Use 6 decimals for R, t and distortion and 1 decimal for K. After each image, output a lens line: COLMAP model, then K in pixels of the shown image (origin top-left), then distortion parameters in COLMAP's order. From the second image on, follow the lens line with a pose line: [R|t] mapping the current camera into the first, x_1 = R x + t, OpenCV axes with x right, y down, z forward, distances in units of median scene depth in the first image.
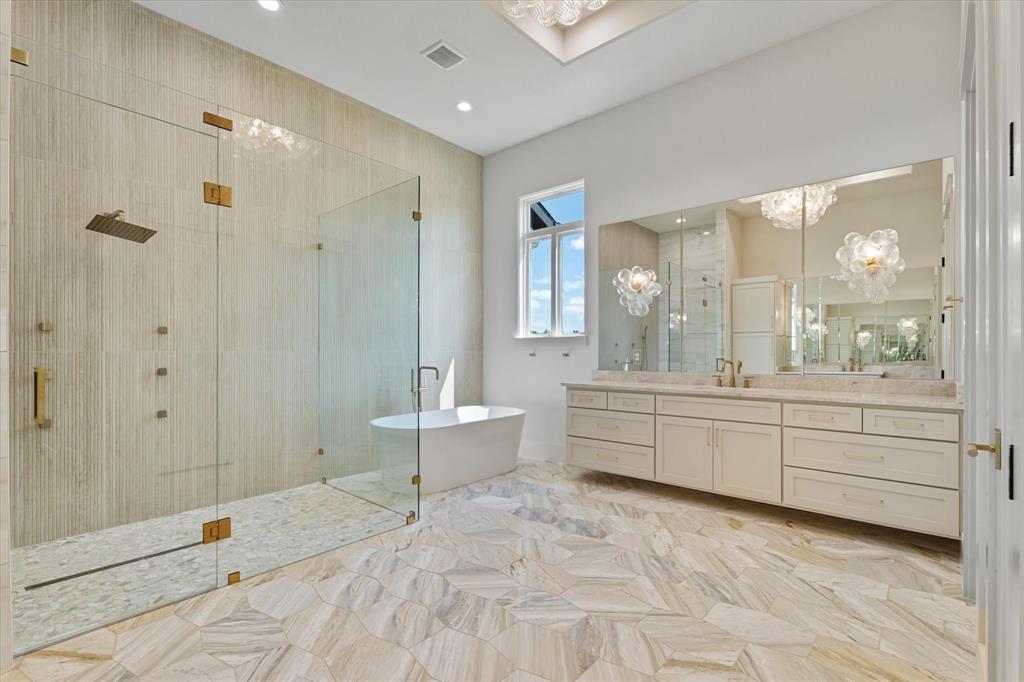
lens RADIAL K [[476.1, 0, 504.7], [0, 476.1, 348.9], [0, 0, 1]] dist [0.000251, 0.002757]
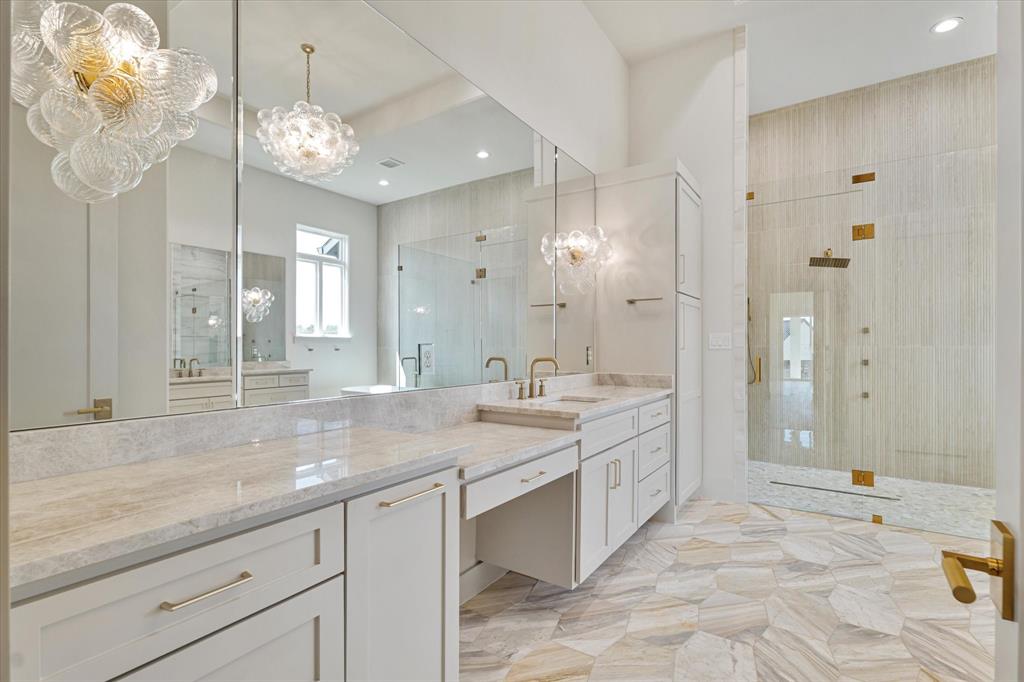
lens RADIAL K [[476.1, 0, 509.3], [0, 476.1, 344.9], [0, 0, 1]] dist [0.000251, 0.002757]
pose [[0.130049, -0.002140, -0.991505, 0.620734], [0.002674, 0.999995, -0.001808, 0.000276], [0.991504, -0.002416, 0.130054, -0.179203]]
